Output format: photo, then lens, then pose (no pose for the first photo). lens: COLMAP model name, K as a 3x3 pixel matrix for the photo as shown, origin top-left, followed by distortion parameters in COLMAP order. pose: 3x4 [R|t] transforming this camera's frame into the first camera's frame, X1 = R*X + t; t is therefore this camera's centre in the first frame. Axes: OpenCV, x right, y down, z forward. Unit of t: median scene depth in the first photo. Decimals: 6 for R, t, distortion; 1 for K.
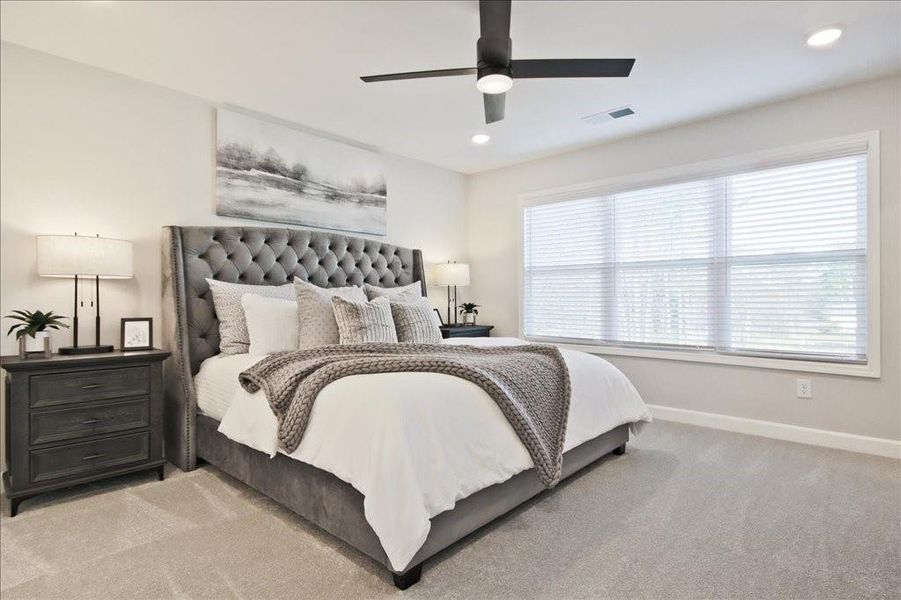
lens RADIAL K [[455.2, 0, 448.4], [0, 455.2, 298.1], [0, 0, 1]] dist [-0.001467, -0.000364]
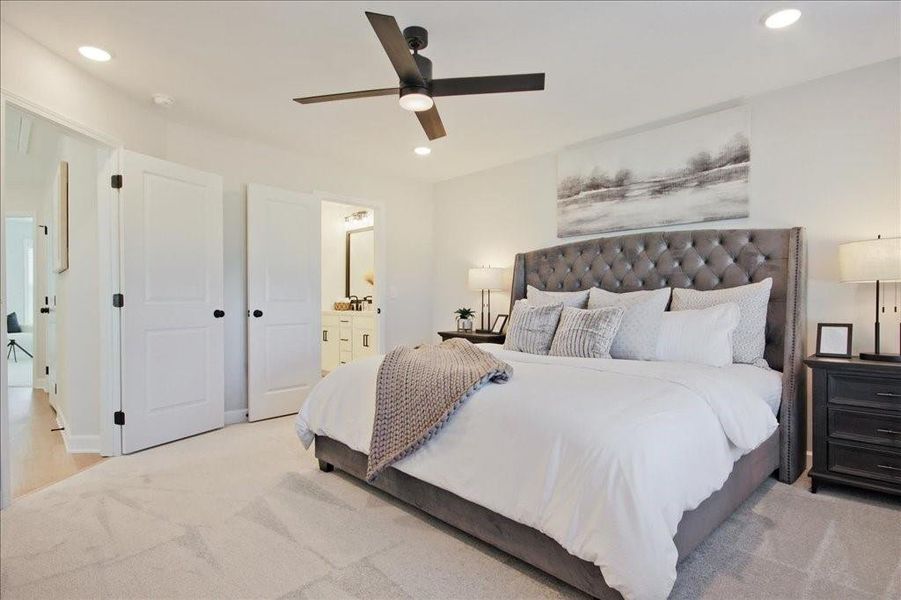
lens RADIAL K [[403.8, 0, 448.1], [0, 403.8, 304.0], [0, 0, 1]] dist [0.000436, -0.001595]
pose [[0.027271, 0.007375, -0.999601, 0.556691], [-0.004682, 0.999963, 0.007250, -0.002559], [0.999617, 0.004482, 0.027305, 0.589298]]
